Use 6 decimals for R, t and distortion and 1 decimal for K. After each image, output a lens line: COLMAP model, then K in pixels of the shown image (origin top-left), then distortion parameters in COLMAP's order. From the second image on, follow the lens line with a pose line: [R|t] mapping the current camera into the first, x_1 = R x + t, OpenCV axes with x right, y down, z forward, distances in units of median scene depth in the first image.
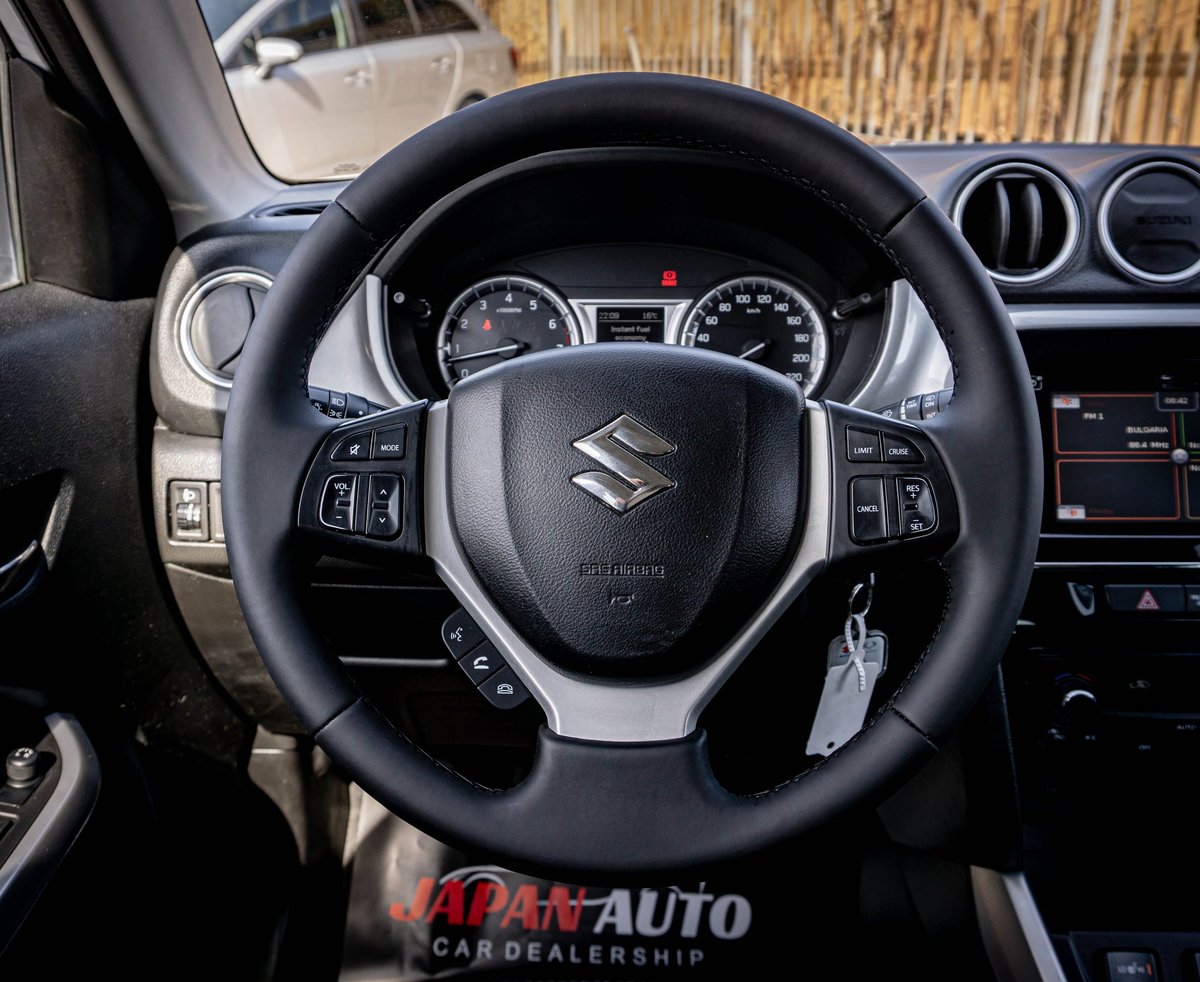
lens RADIAL K [[1115.5, 0, 600.0], [0, 1115.5, 491.0], [0, 0, 1]] dist [-0.015491, -0.017841]
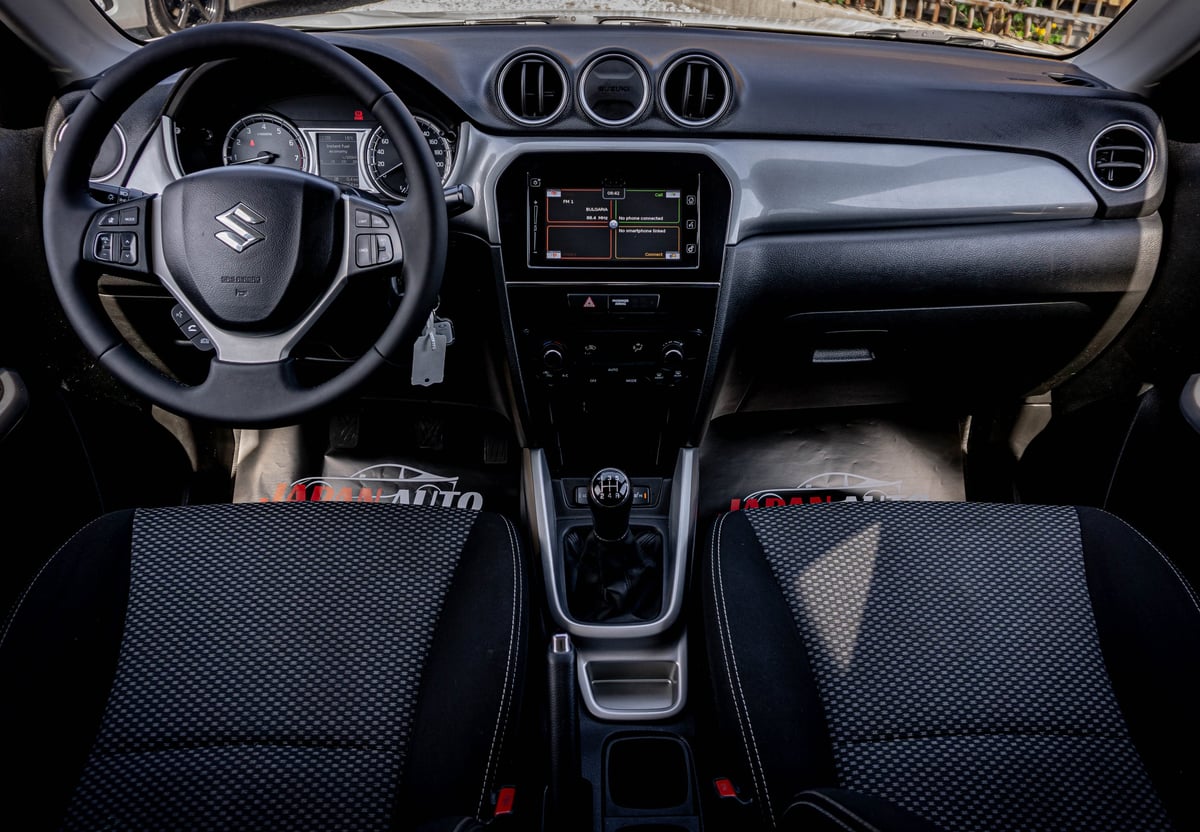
lens RADIAL K [[889.8, 0, 630.4], [0, 889.8, 411.1], [0, 0, 1]] dist [-0.003126, -0.031980]
pose [[0.997858, -0.008697, 0.064829, 0.383721], [-0.002994, 0.984011, 0.178083, 0.009314], [-0.065341, -0.177896, 0.981878, -0.430298]]
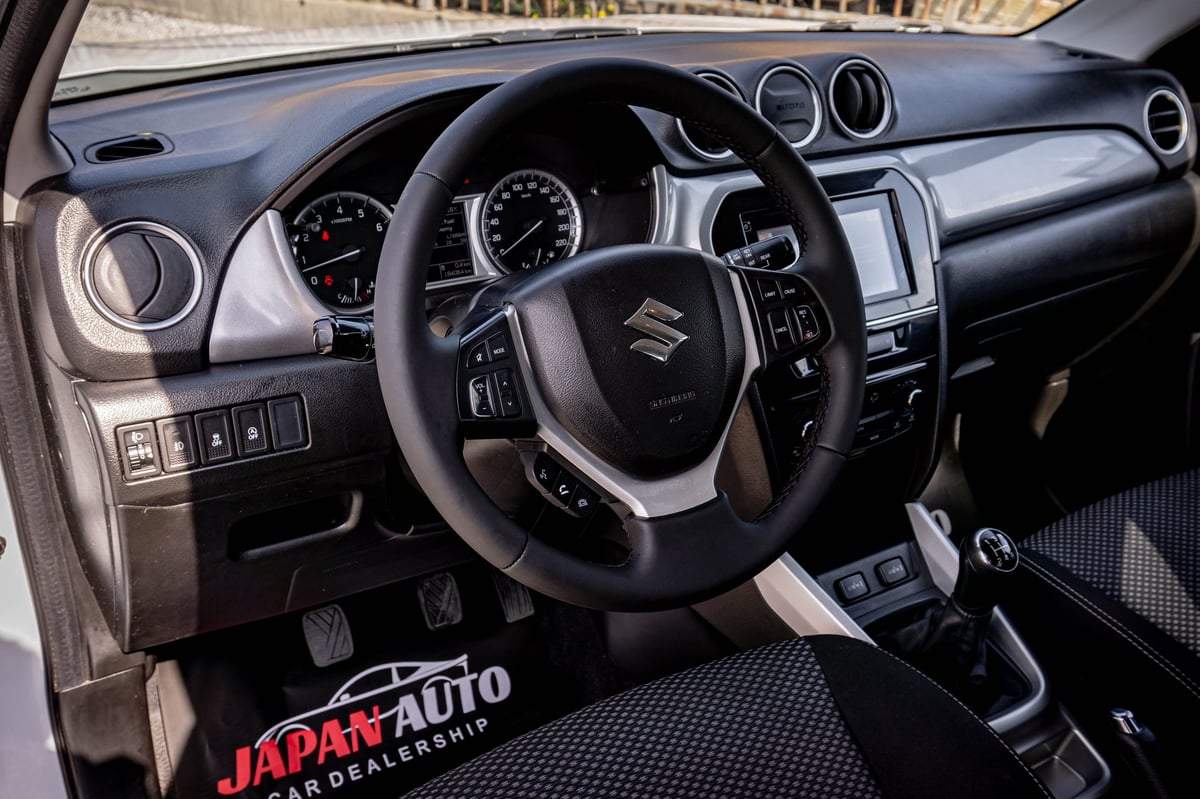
lens RADIAL K [[1146.5, 0, 600.0], [0, 1146.5, 399.5], [0, 0, 1]] dist [0.008031, -0.003292]
pose [[0.822086, -0.215903, 0.526840, -0.536207], [0.172392, 0.976268, 0.131079, -0.091593], [-0.542638, -0.016936, 0.839796, -0.152661]]
